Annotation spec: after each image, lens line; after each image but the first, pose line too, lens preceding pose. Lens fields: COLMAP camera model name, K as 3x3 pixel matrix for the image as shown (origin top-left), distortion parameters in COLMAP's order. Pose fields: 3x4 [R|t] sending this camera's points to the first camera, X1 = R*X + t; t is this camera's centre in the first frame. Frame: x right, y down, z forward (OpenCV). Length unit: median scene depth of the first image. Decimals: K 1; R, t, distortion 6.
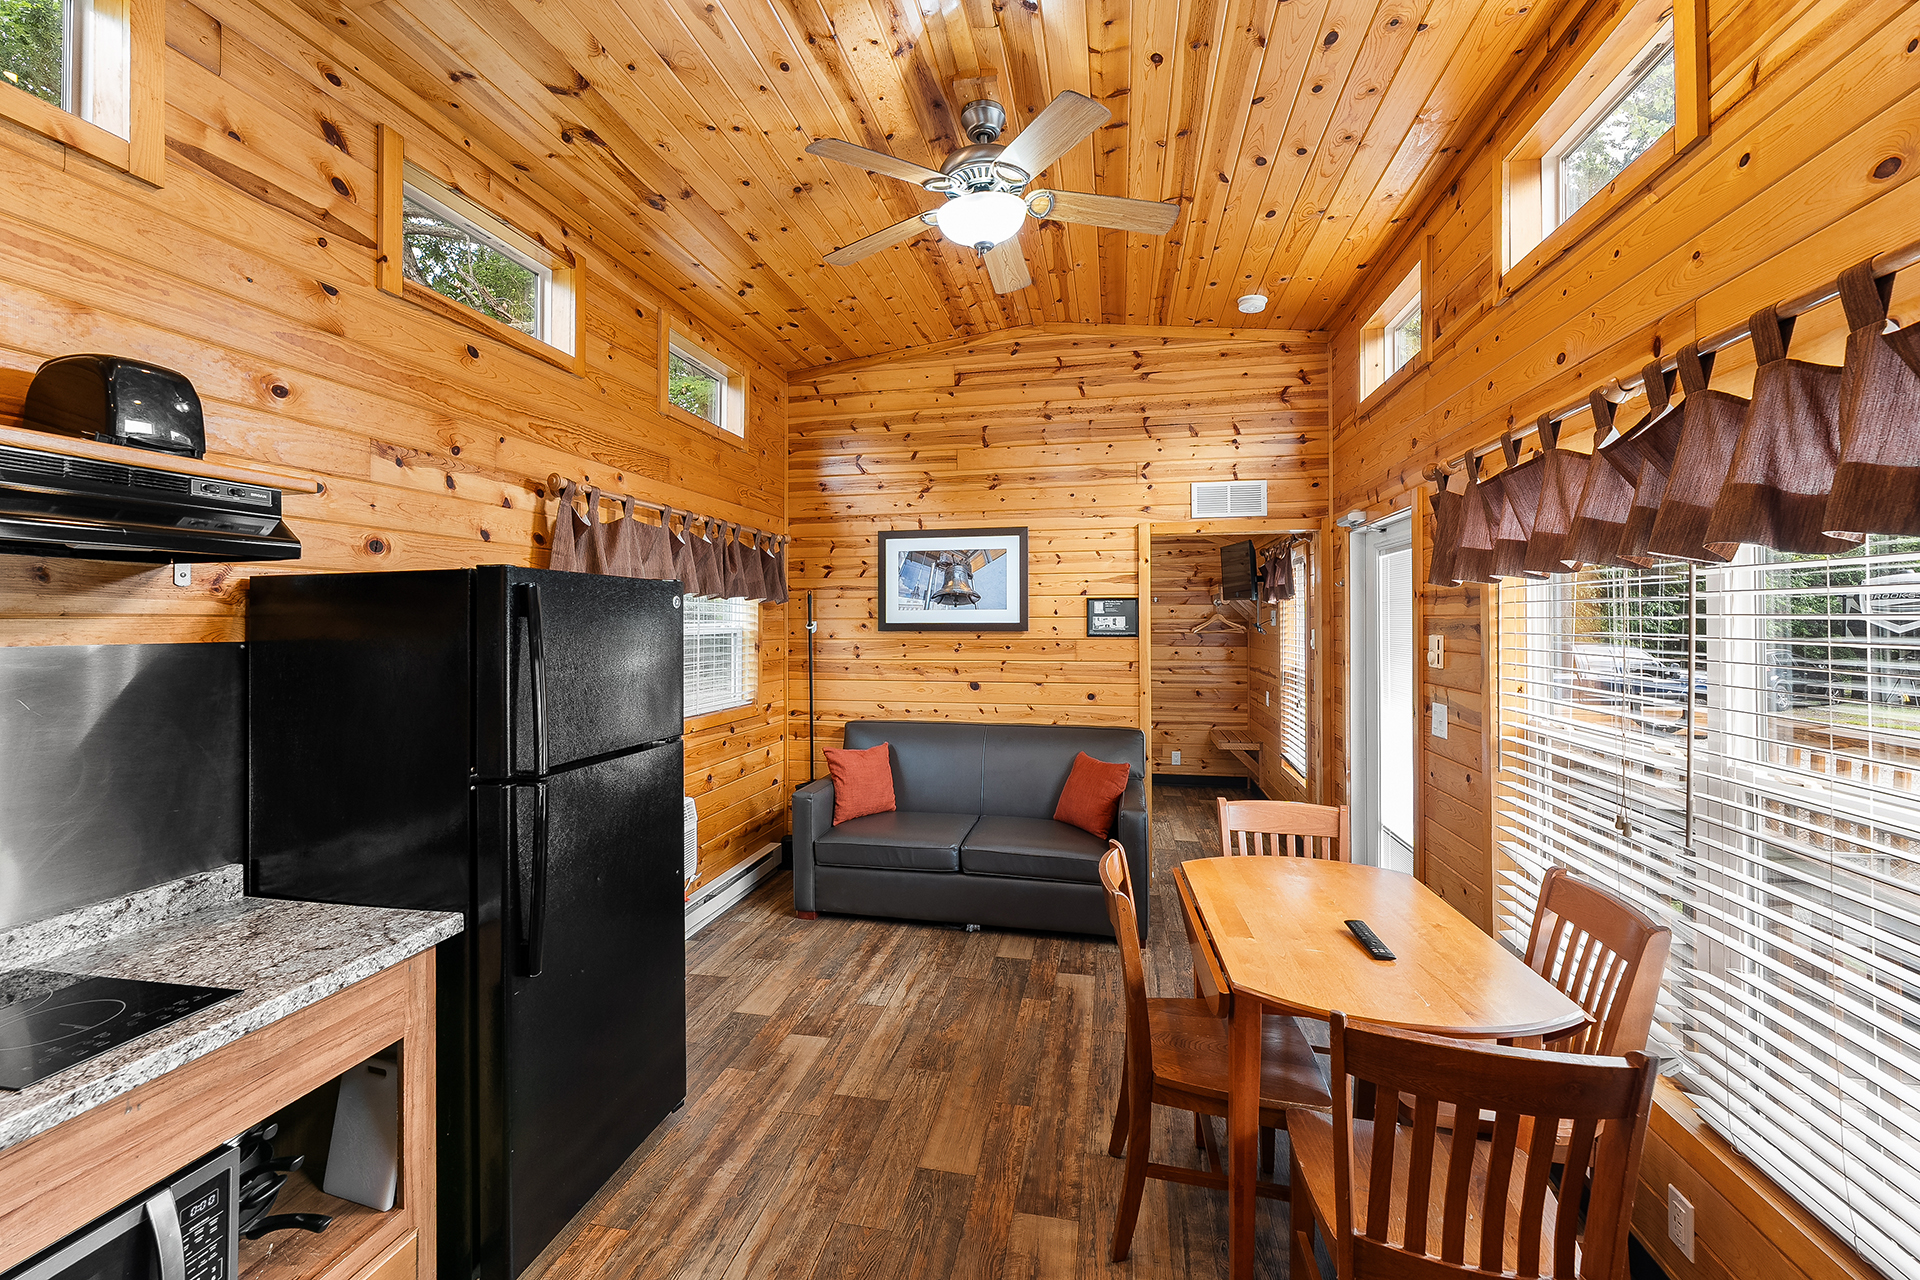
lens RADIAL K [[782.0, 0, 941.0], [0, 782.0, 613.0], [0, 0, 1]] dist [0.000698, -0.001386]
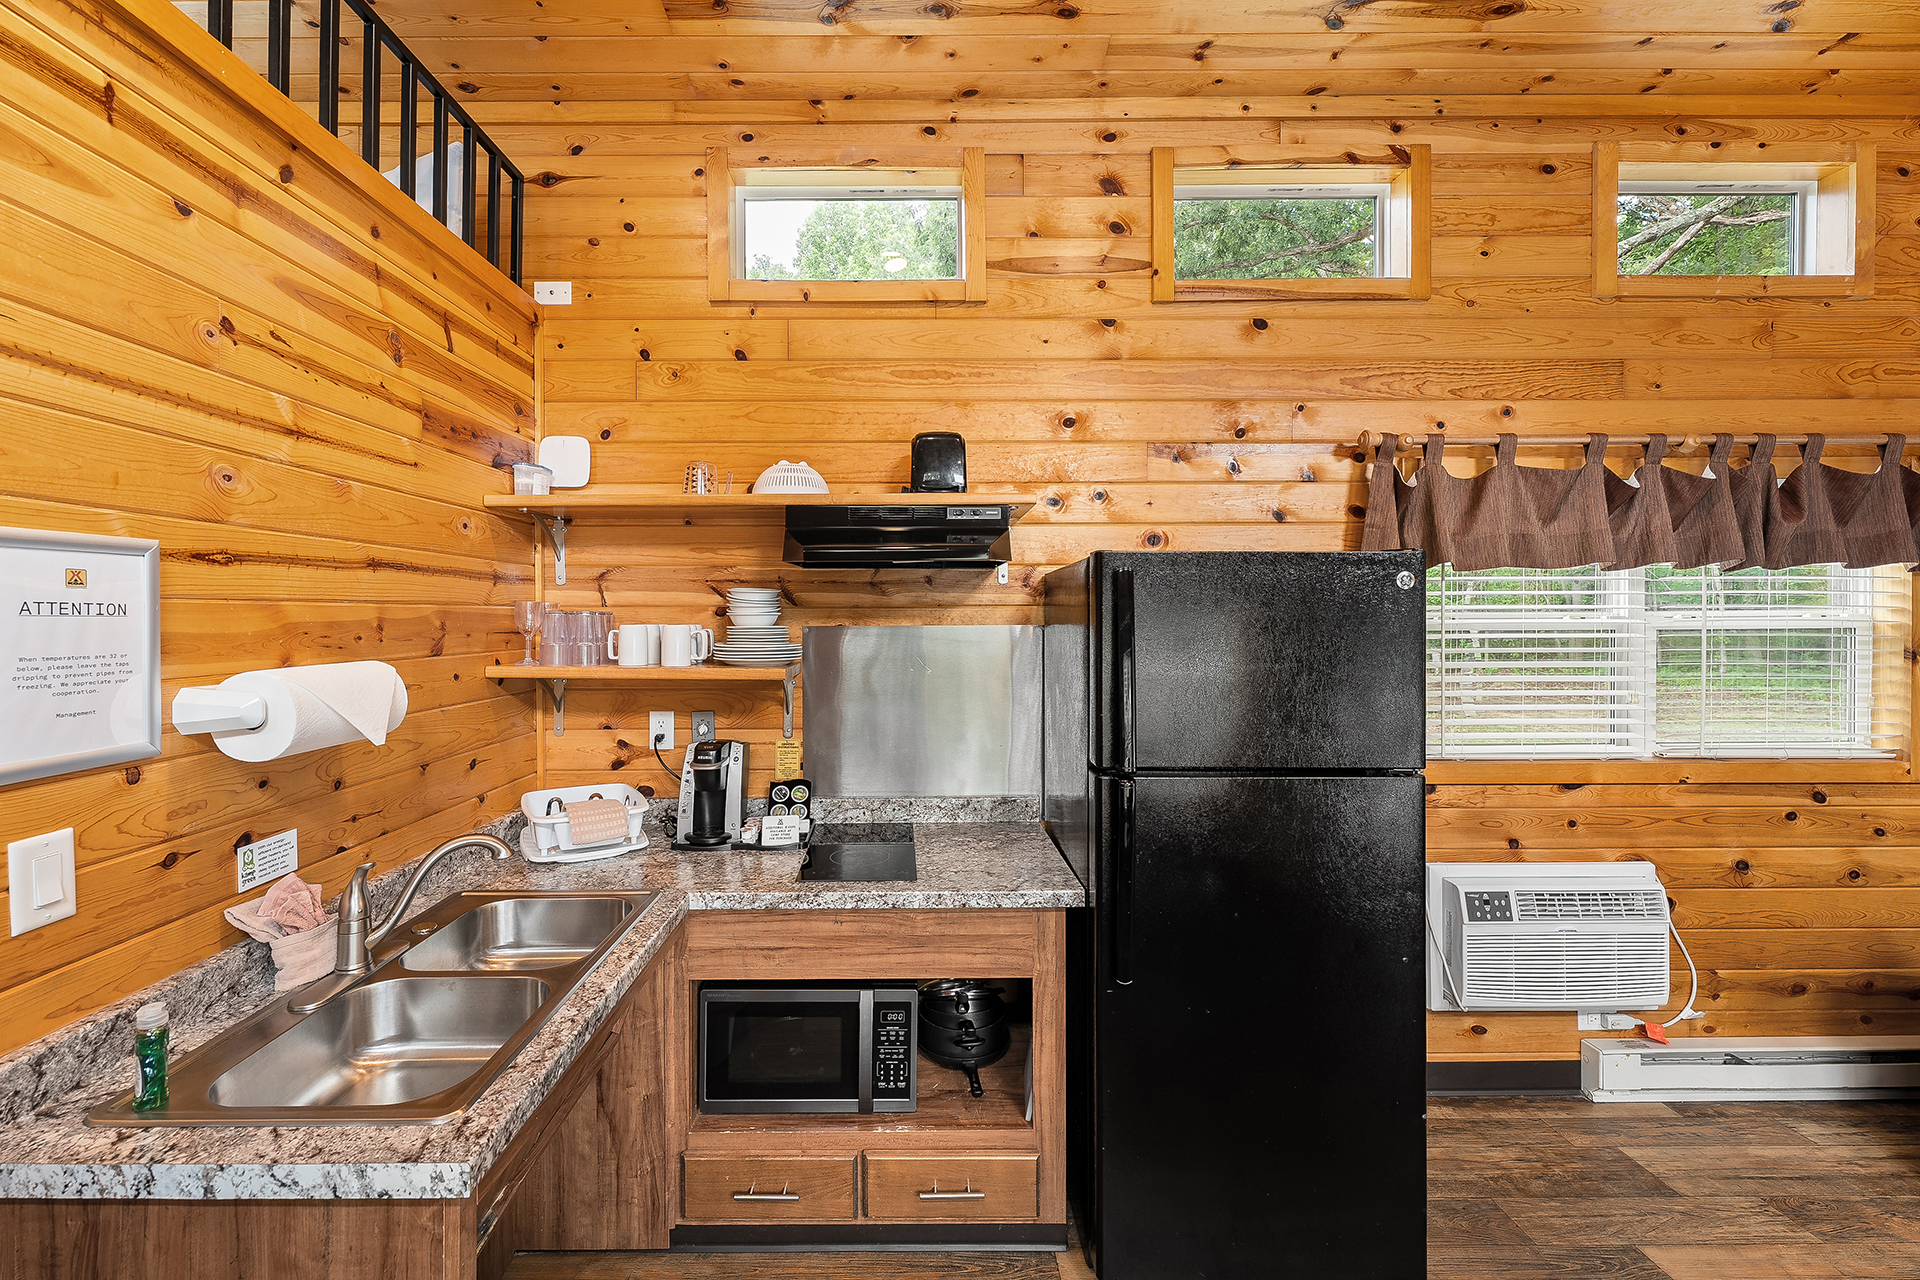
lens RADIAL K [[782.0, 0, 923.7], [0, 782.0, 615.0], [0, 0, 1]] dist [0.000698, -0.001386]
pose [[0.215603, 0.006800, -0.976457, 0.221170], [0.012873, 0.999869, 0.009806, 0.003644], [0.976396, -0.014685, 0.215488, 0.358984]]
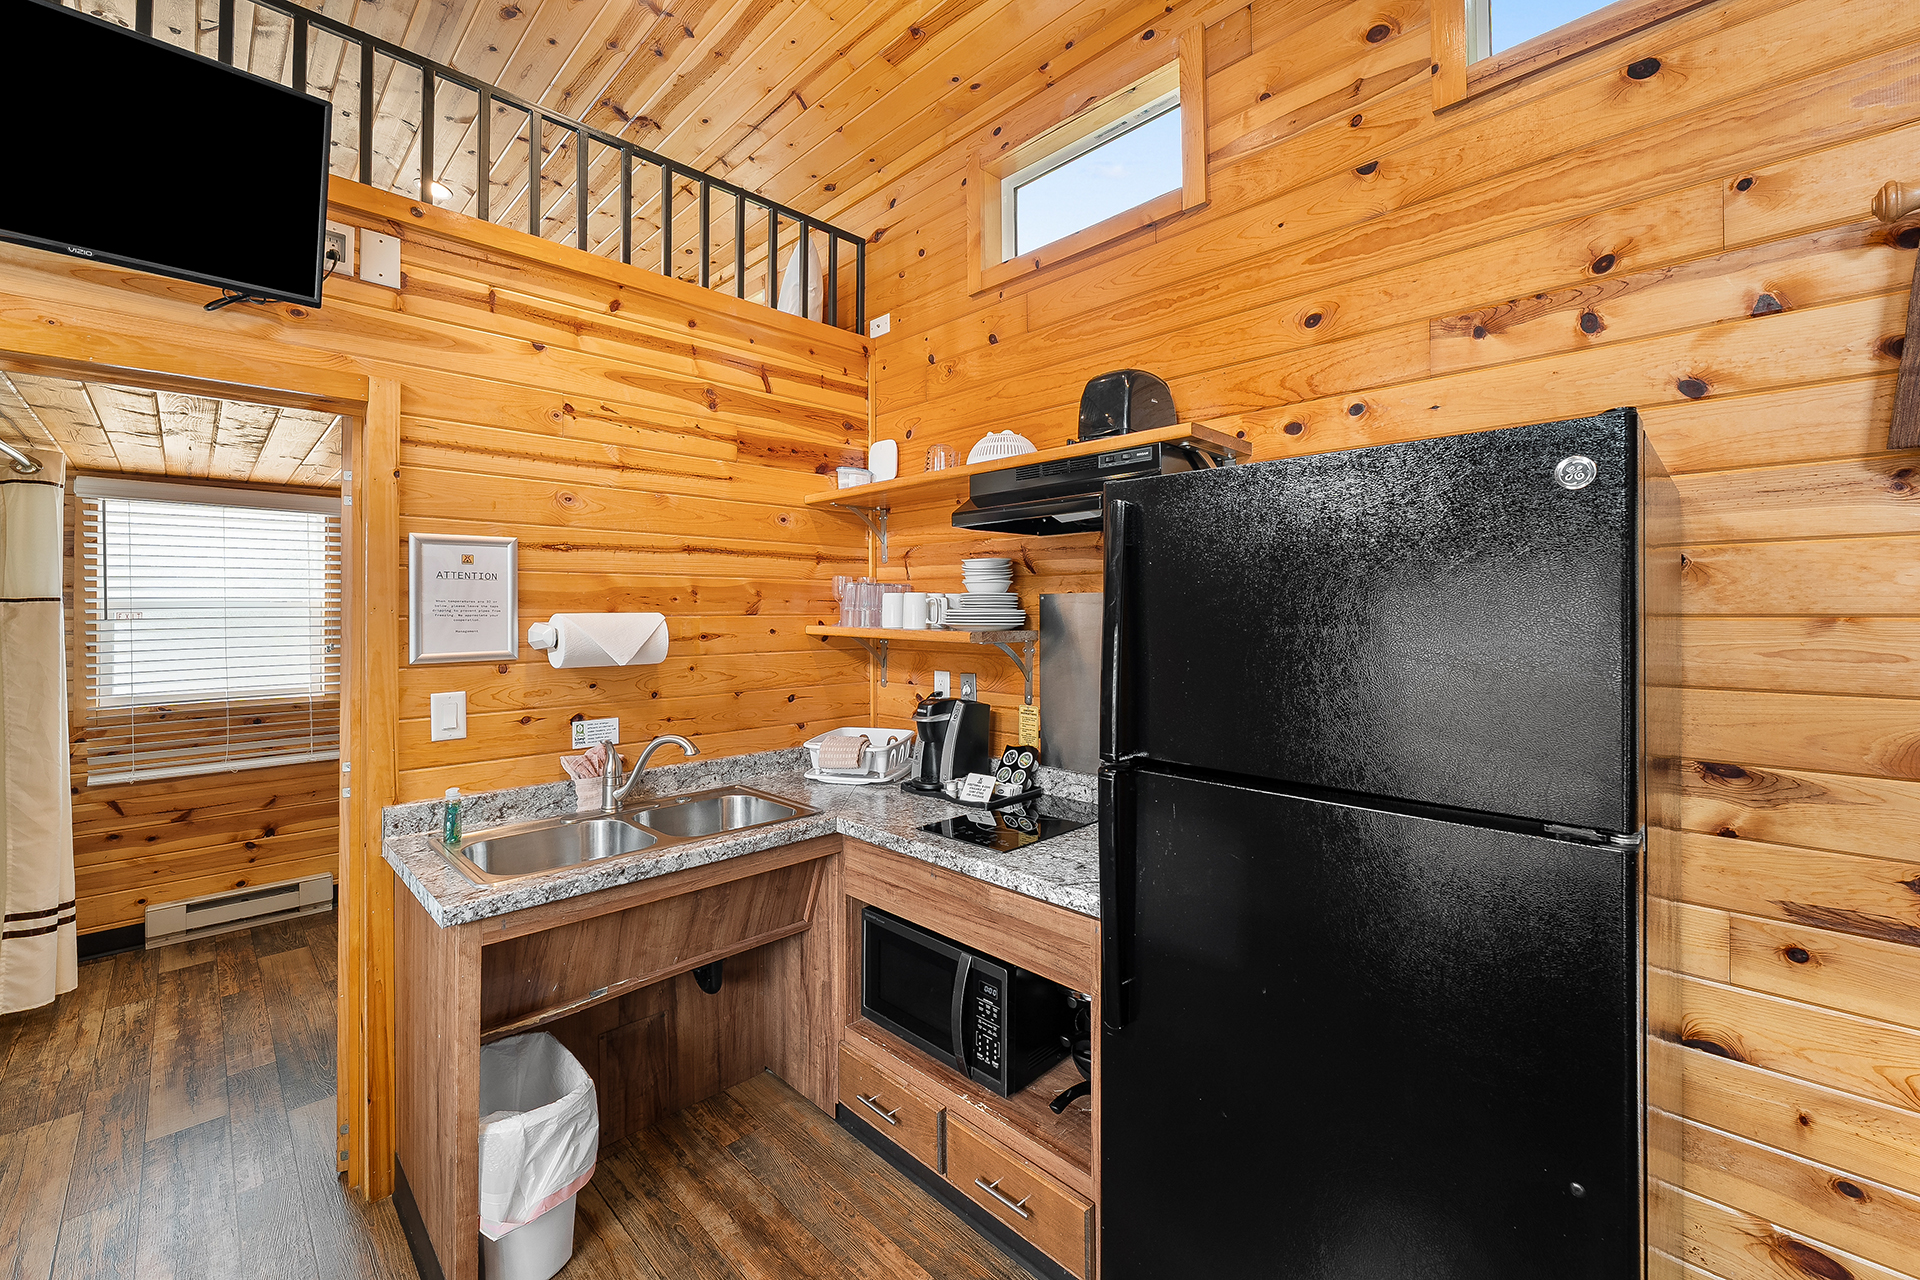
lens RADIAL K [[782.0, 0, 969.3], [0, 782.0, 601.6], [0, 0, 1]] dist [0.000698, -0.001386]
pose [[-0.538414, 0.000229, -0.842681, 0.117147], [0.018200, 0.999770, -0.011358, 0.039815], [0.842484, -0.021452, -0.538294, 0.816113]]
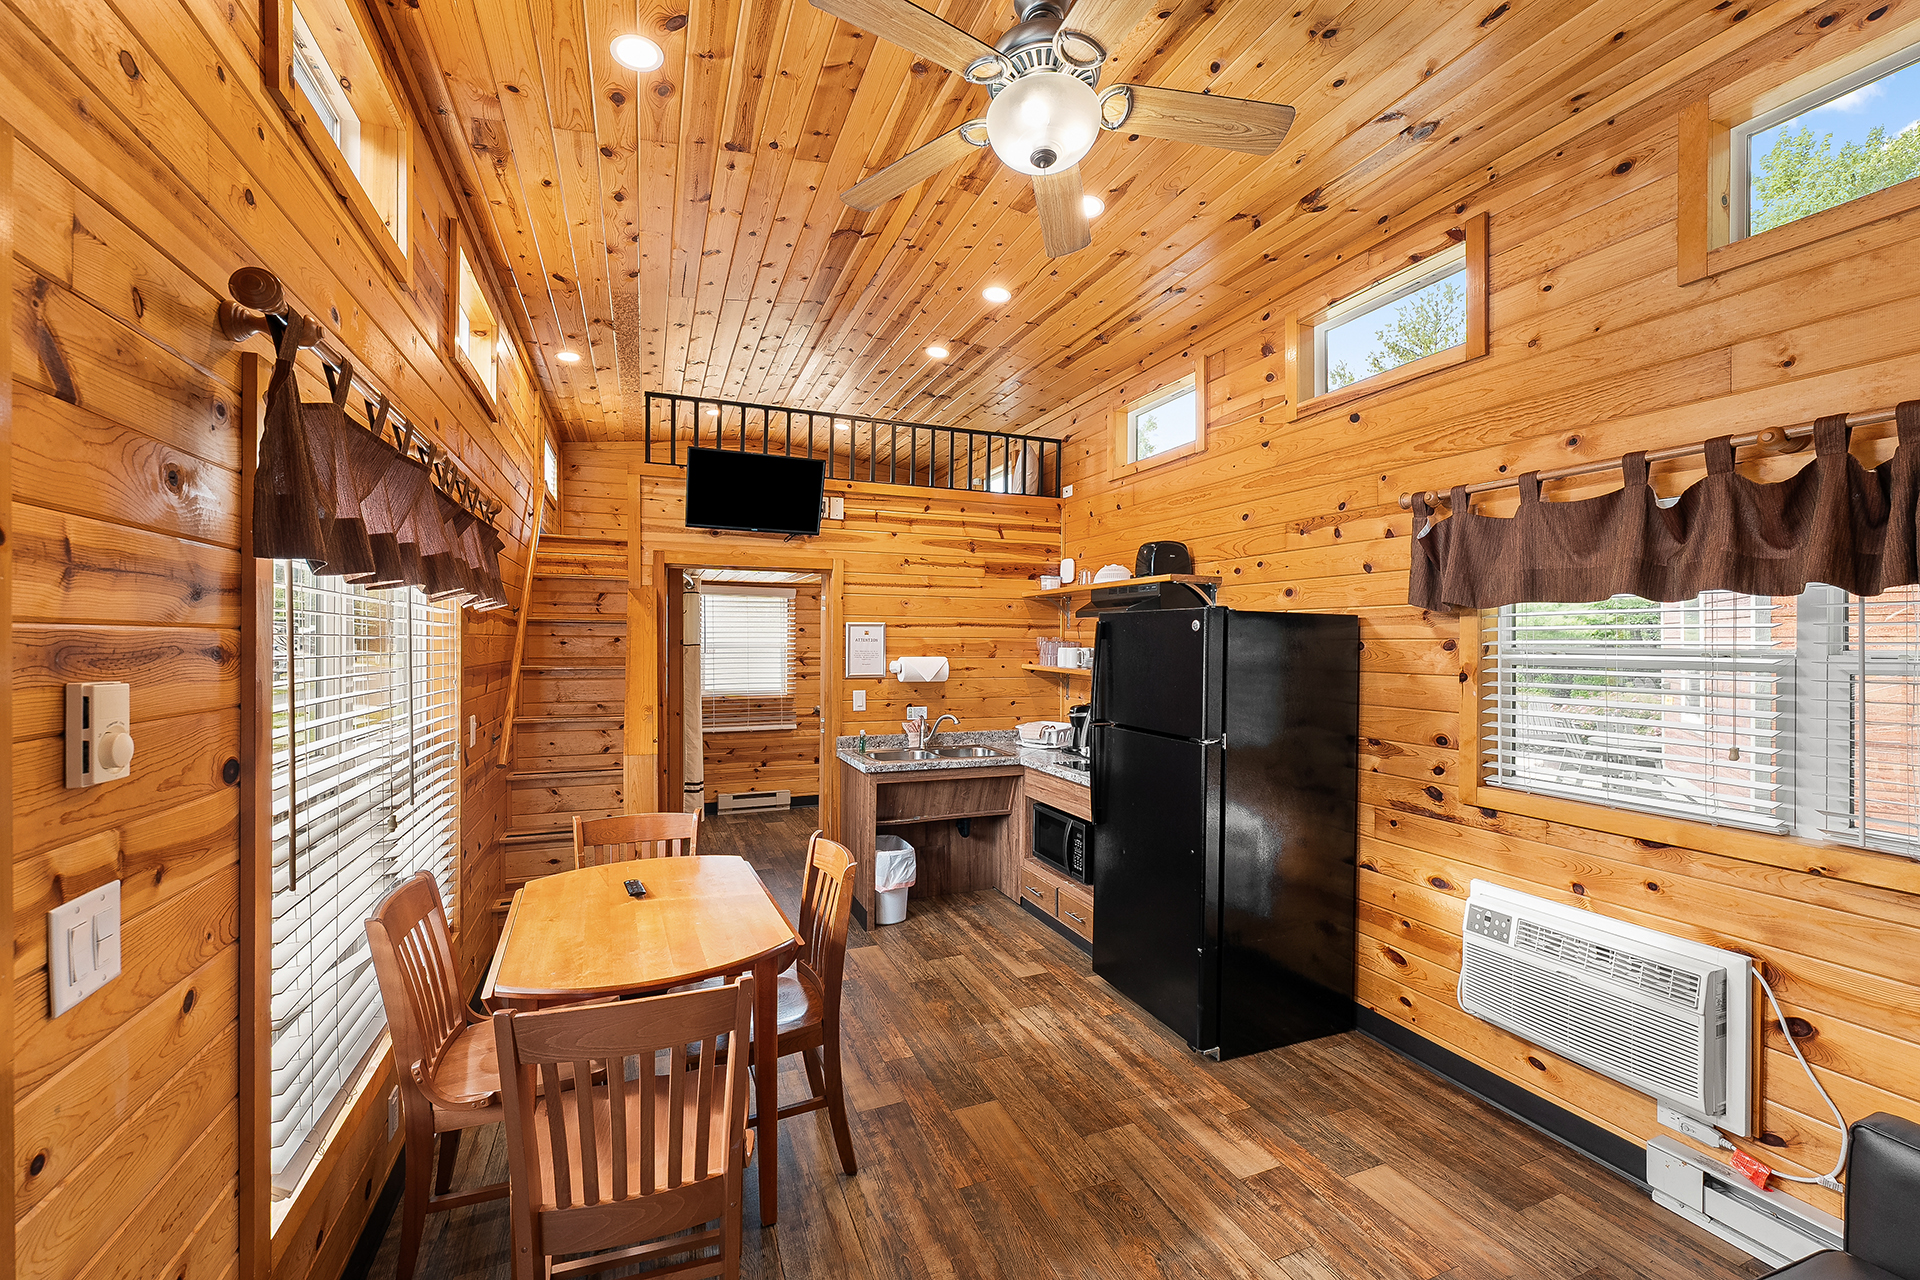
lens RADIAL K [[782.0, 0, 962.3], [0, 782.0, 640.8], [0, 0, 1]] dist [0.000698, -0.001386]
pose [[-0.821352, -0.000099, -0.570422, 0.537062], [0.004417, 0.999969, -0.006533, 0.012727], [0.570405, -0.007885, -0.821326, 1.513449]]
